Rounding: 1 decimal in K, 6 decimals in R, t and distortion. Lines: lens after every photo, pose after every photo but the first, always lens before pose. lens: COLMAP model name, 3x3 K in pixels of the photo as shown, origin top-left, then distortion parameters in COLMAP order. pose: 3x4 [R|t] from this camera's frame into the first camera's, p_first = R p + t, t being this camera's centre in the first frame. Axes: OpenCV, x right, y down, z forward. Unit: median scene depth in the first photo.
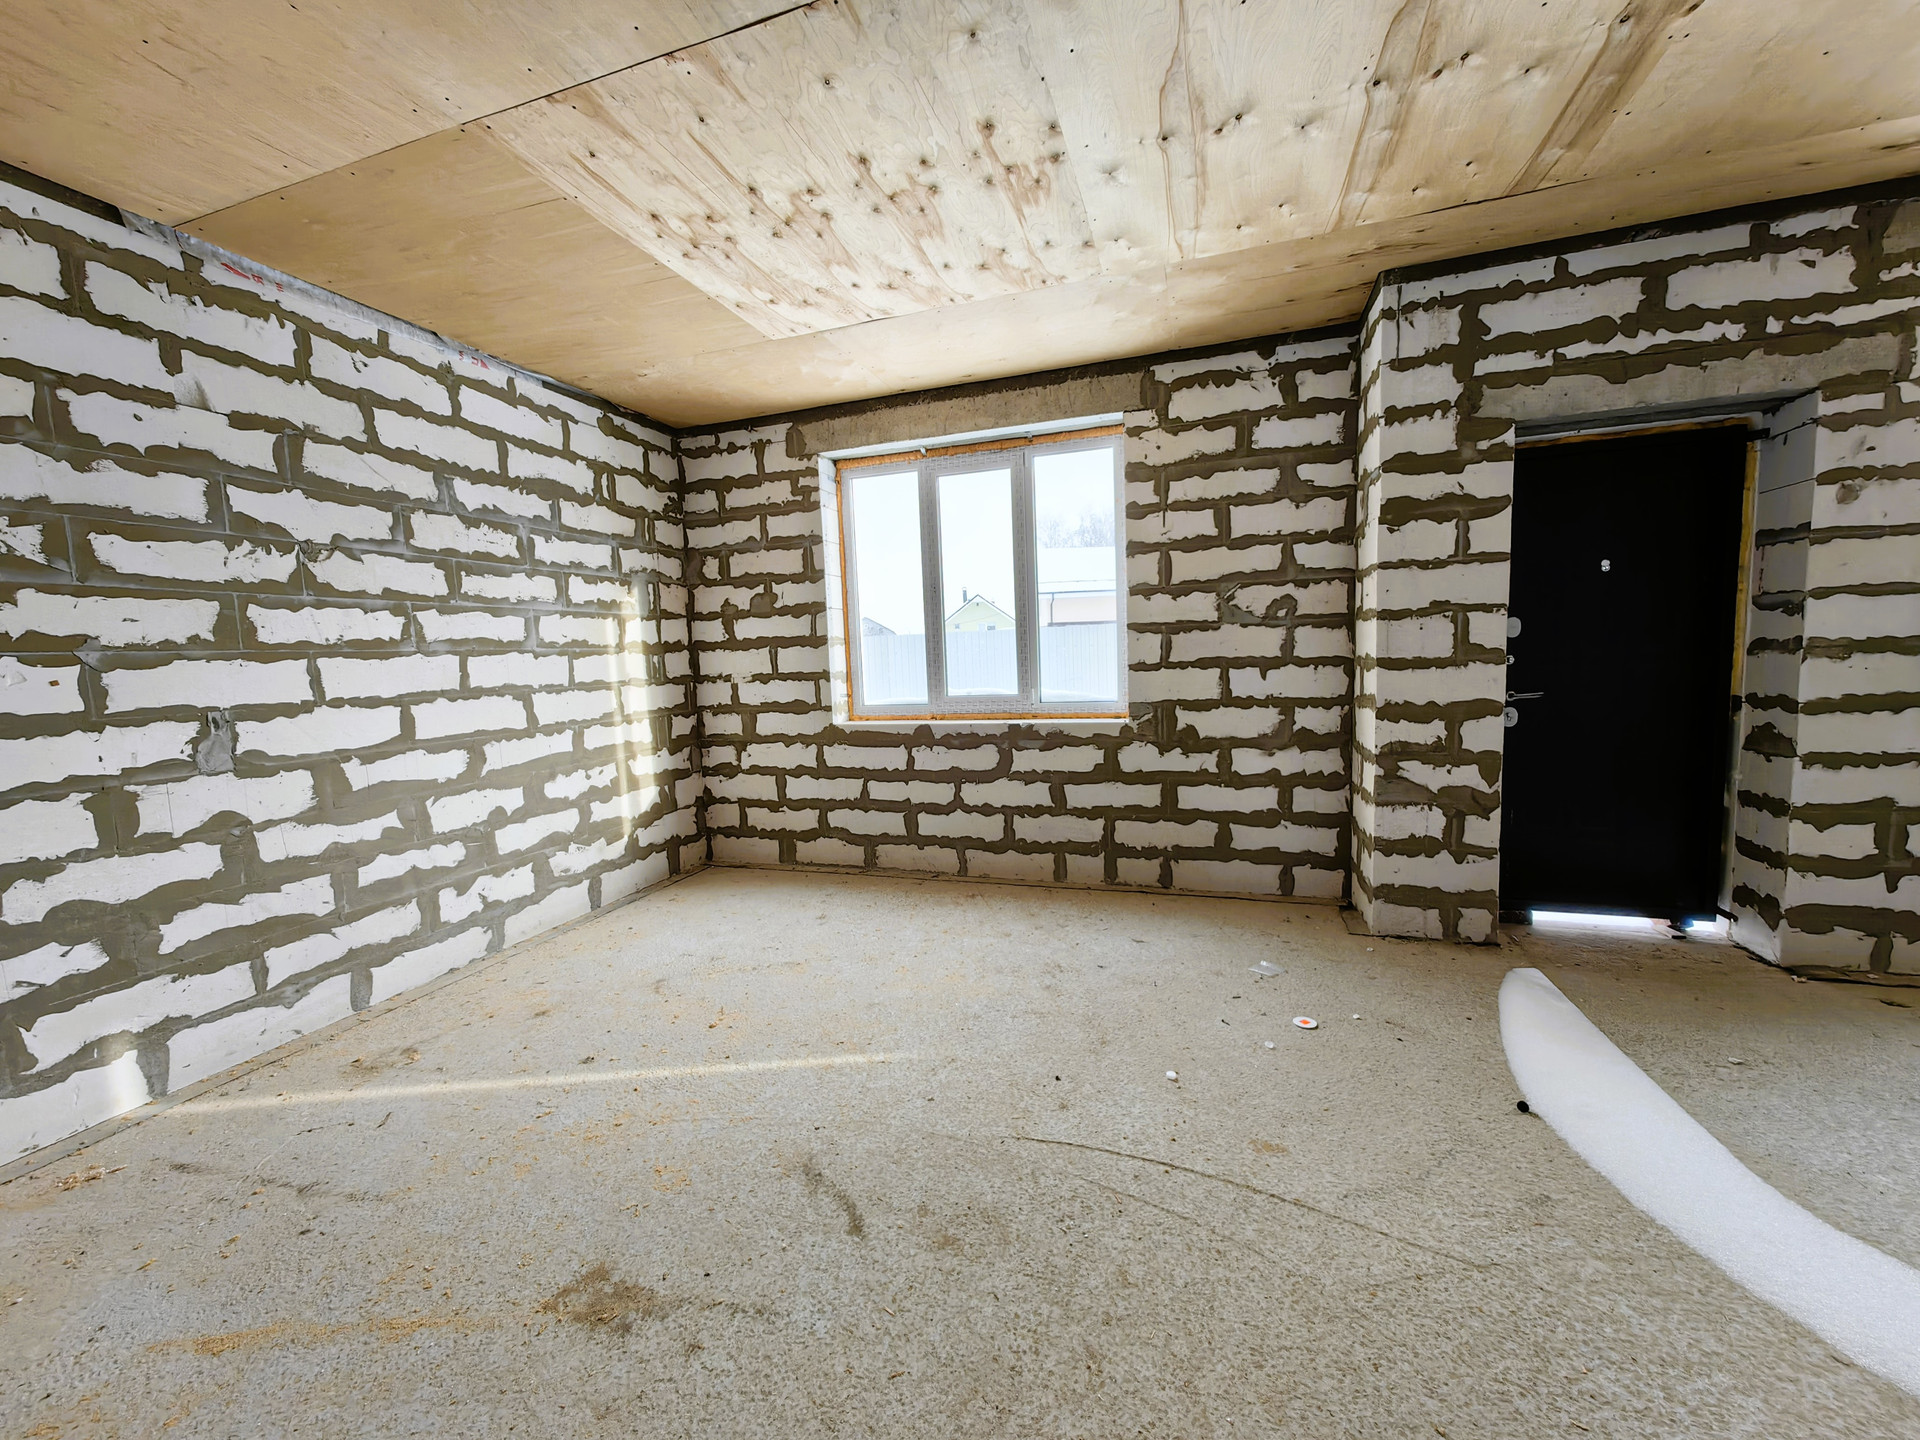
lens RADIAL K [[747.7, 0, 951.9], [0, 747.7, 720.8], [0, 0, 1]] dist [0.004663, 0.000441]
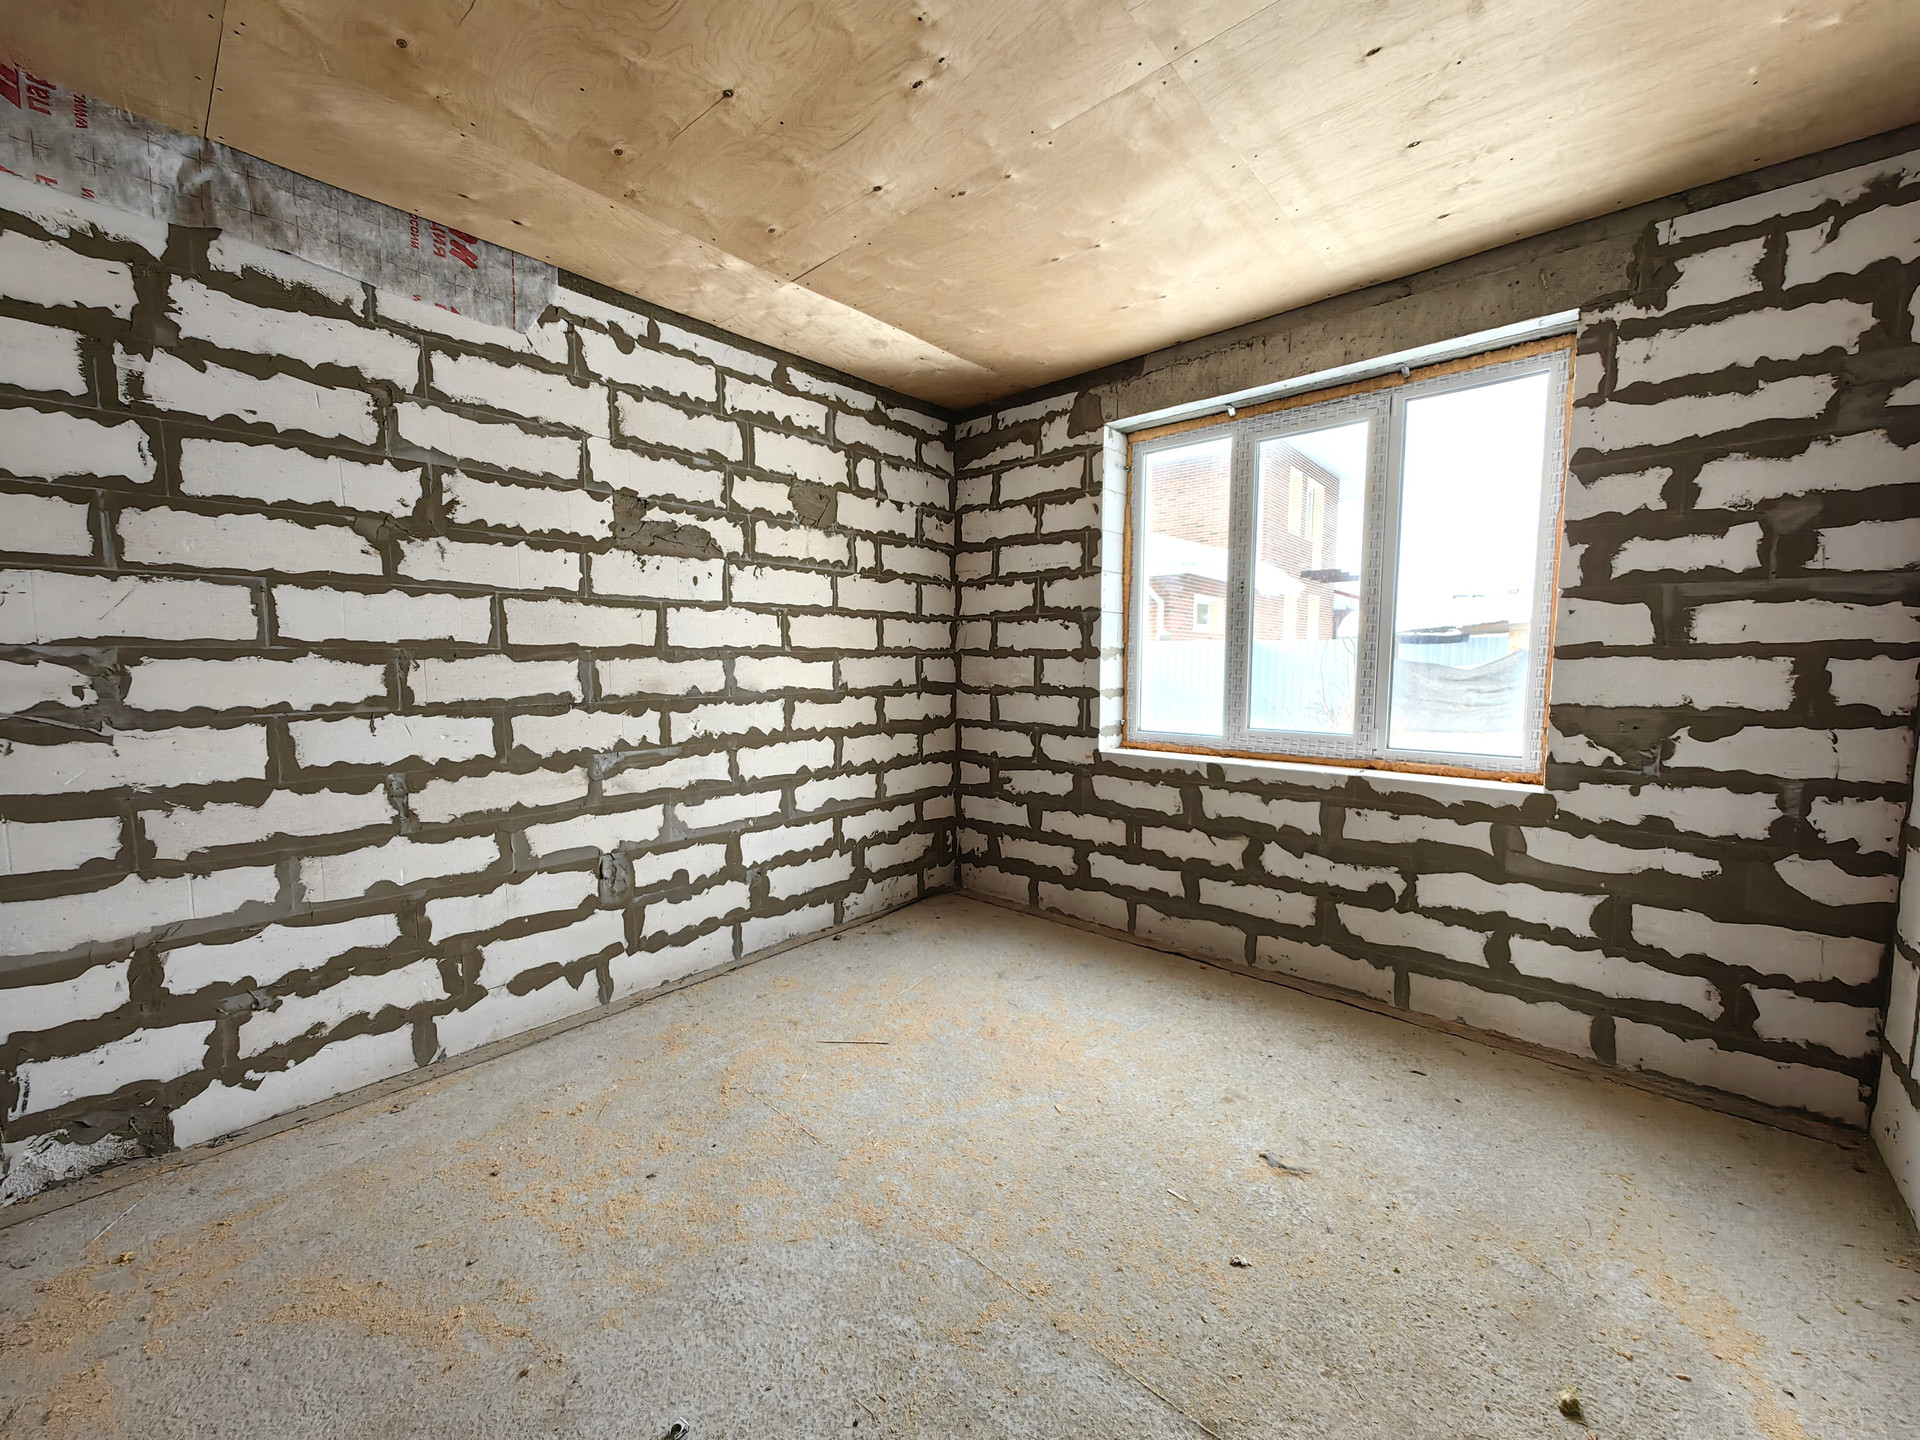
lens RADIAL K [[747.7, 0, 962.3], [0, 747.7, 724.2], [0, 0, 1]] dist [0.004663, 0.000441]
pose [[0.901479, 0.073973, -0.426454, 0.054837], [-0.077190, 0.996969, 0.009762, -0.023500], [0.425883, 0.024118, 0.904457, 0.190513]]
